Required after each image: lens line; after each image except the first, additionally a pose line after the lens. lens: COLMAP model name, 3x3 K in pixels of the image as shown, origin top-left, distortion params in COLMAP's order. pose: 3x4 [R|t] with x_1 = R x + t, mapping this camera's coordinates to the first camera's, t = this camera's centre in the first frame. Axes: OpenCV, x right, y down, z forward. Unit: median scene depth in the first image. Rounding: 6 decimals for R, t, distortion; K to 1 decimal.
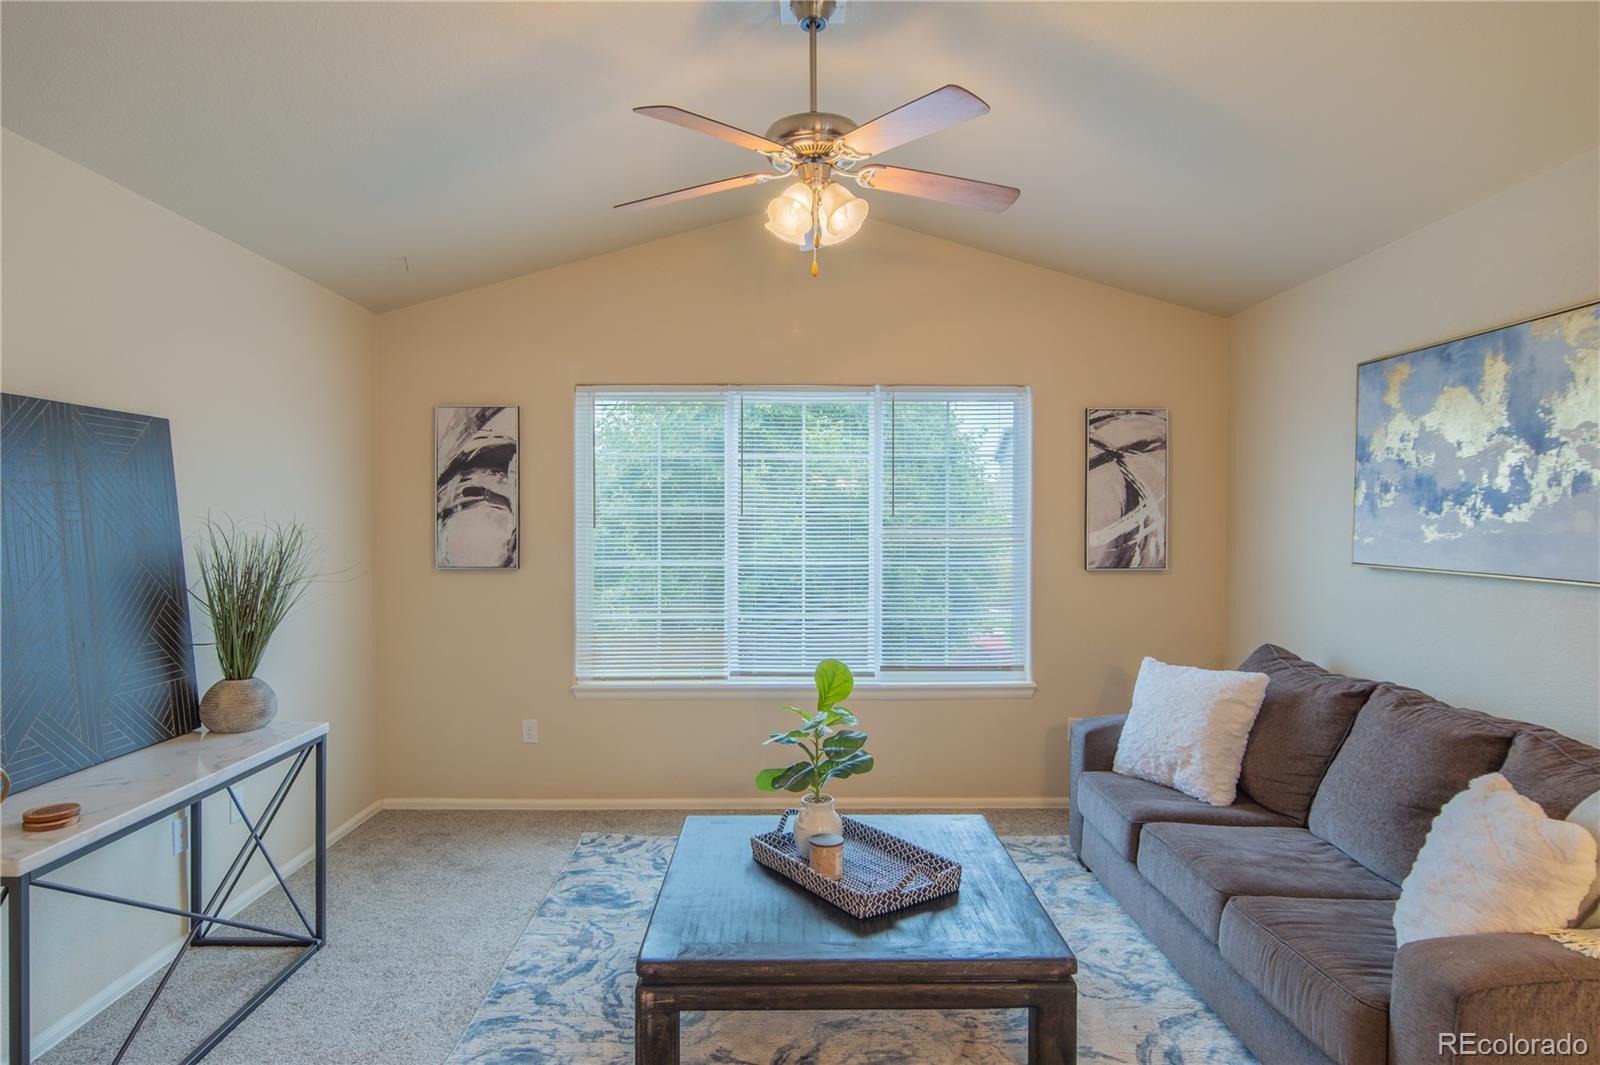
lens RADIAL K [[874.0, 0, 801.5], [0, 874.0, 529.8], [0, 0, 1]] dist [-0.007682, 0.005509]
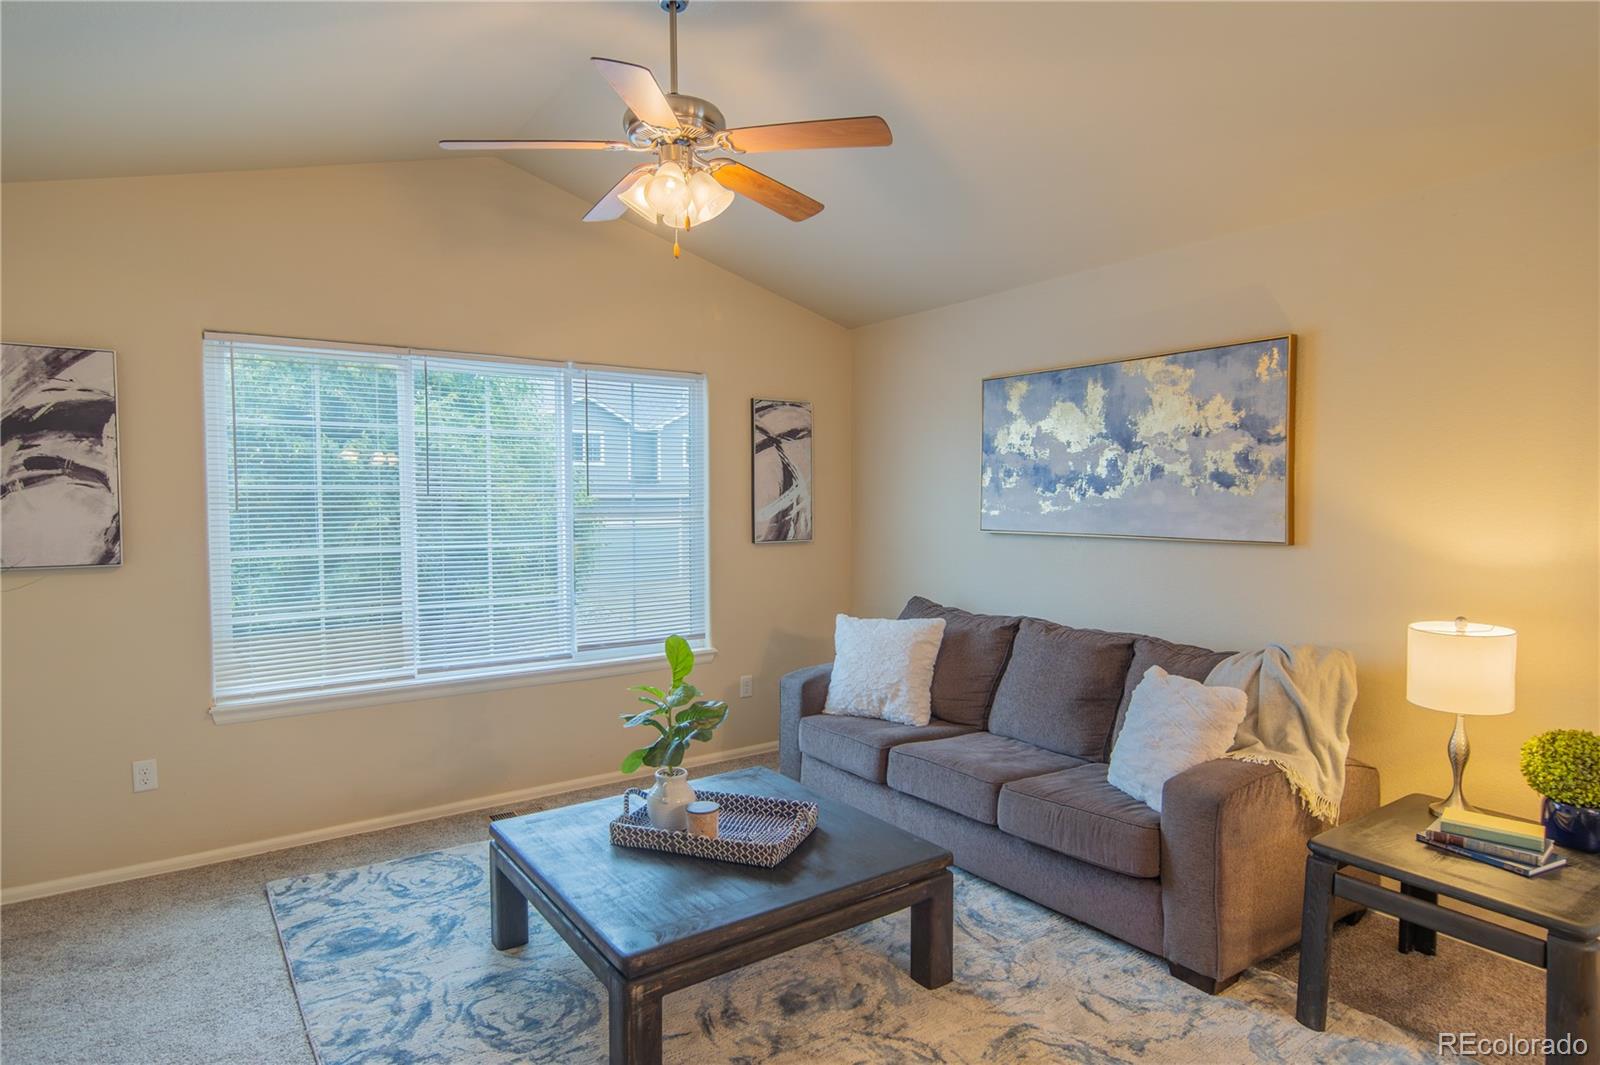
lens RADIAL K [[874.0, 0, 774.3], [0, 874.0, 530.7], [0, 0, 1]] dist [-0.007682, 0.005509]
pose [[0.832280, -0.024548, 0.553812, -0.377246], [0.010824, 0.999548, 0.028039, -0.001520], [-0.554251, -0.017341, 0.832169, 0.076219]]
